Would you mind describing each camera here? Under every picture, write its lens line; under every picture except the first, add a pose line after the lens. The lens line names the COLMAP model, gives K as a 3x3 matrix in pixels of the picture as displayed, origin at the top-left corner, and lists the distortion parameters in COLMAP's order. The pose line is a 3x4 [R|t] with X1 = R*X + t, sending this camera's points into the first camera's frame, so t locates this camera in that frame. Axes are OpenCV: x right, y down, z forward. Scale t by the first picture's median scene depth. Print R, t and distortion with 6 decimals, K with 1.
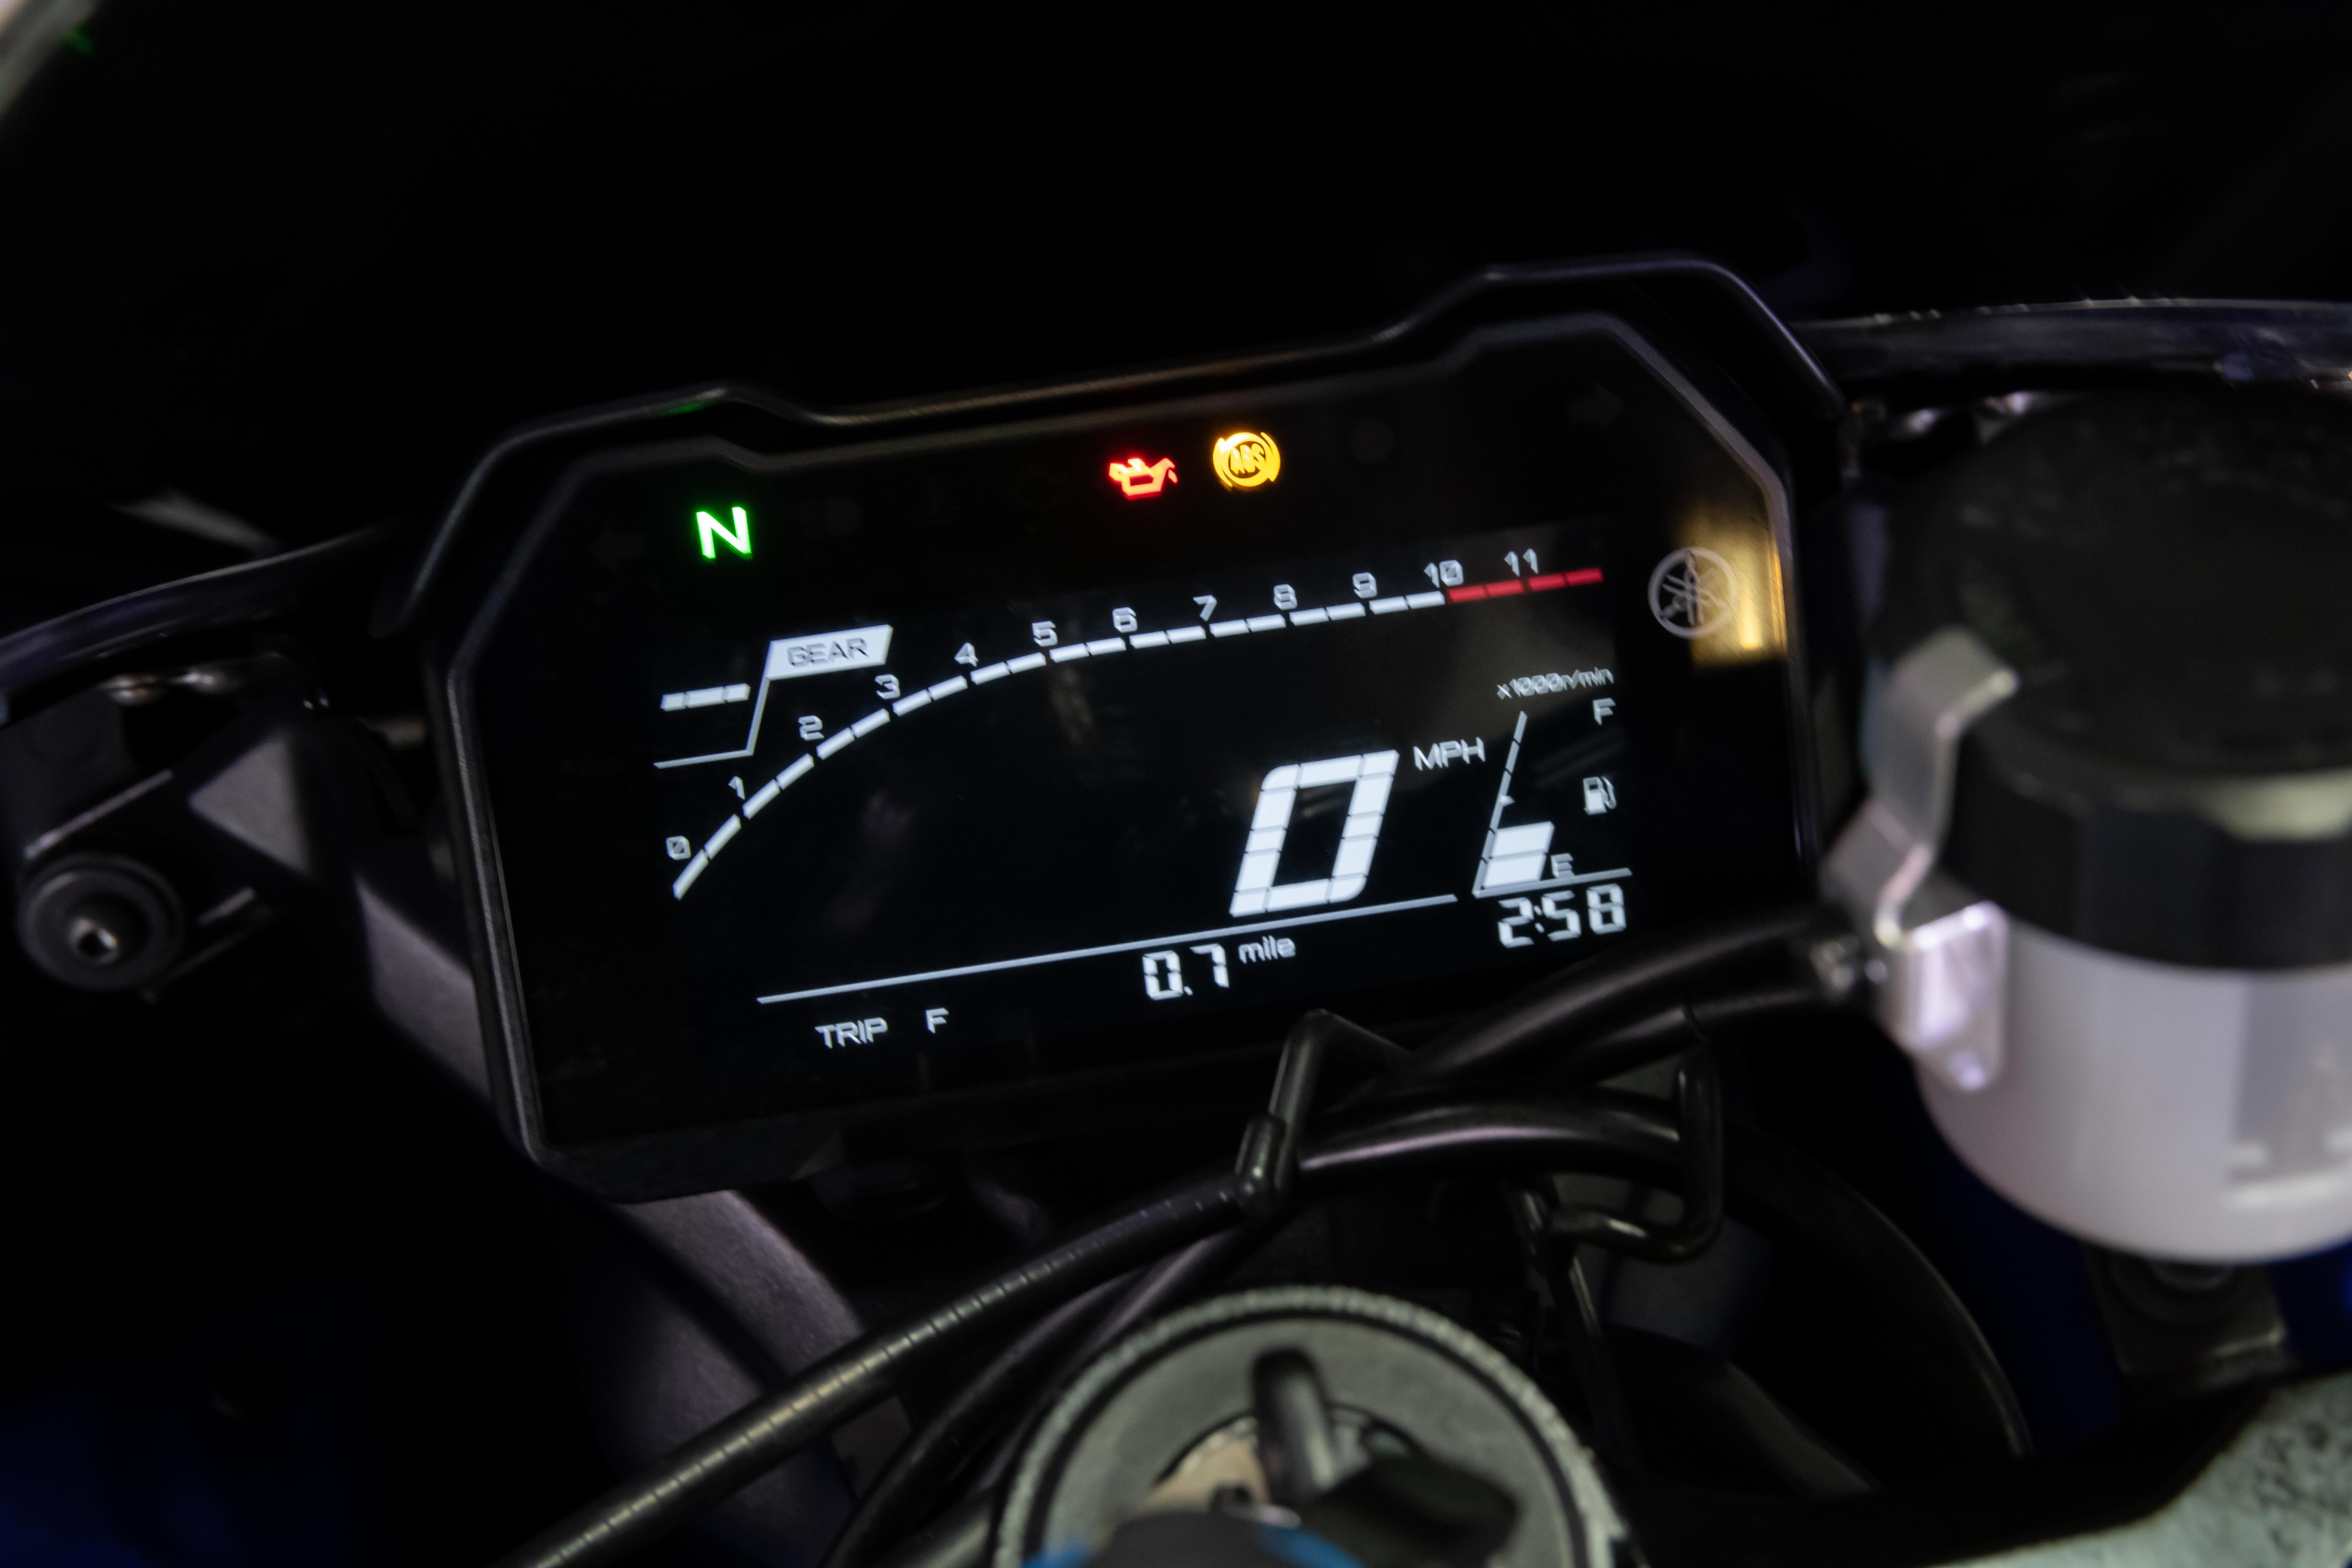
lens RADIAL K [[4640.4, 0, 1168.2], [0, 4640.4, 786.9], [0, 0, 1]] dist [-0.062420, 0.000000]
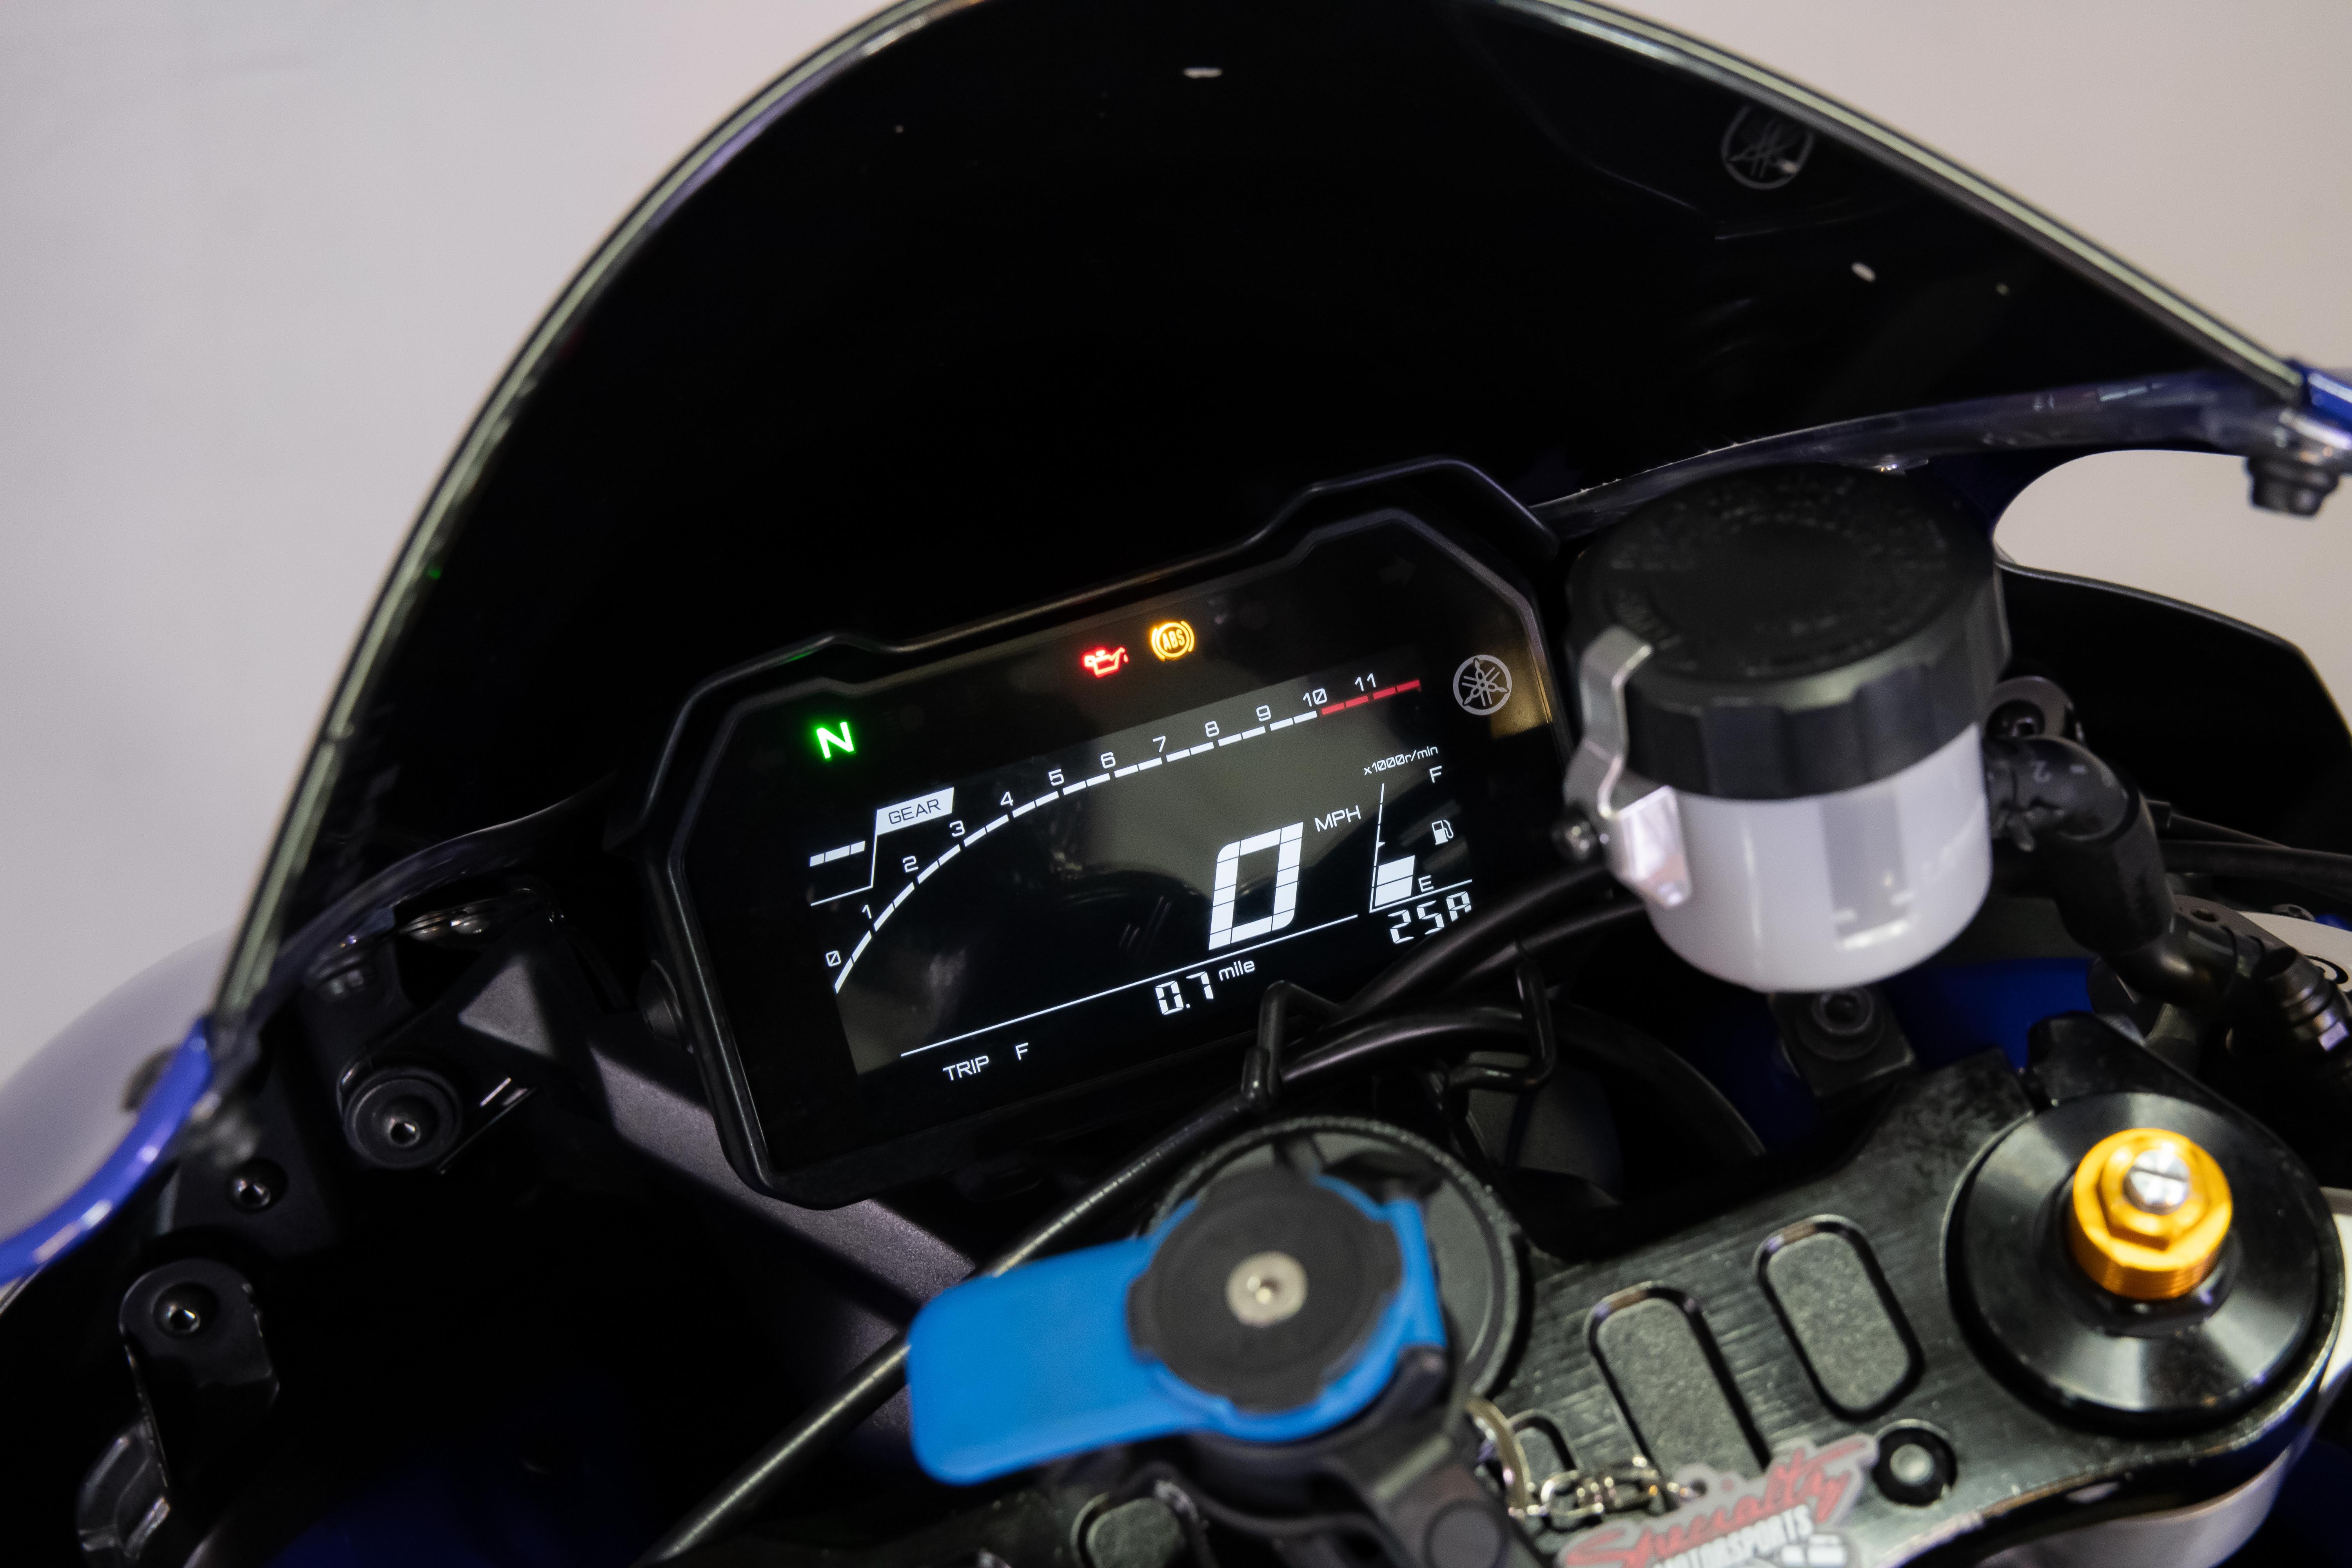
lens RADIAL K [[4640.4, 0, 1183.2], [0, 4640.4, 780.5], [0, 0, 1]] dist [-0.062420, 0.000000]
pose [[0.987585, -0.153516, 0.033307, -0.036186], [0.155766, 0.984457, -0.081123, 0.094998], [-0.020336, 0.085304, 0.996147, -0.482614]]
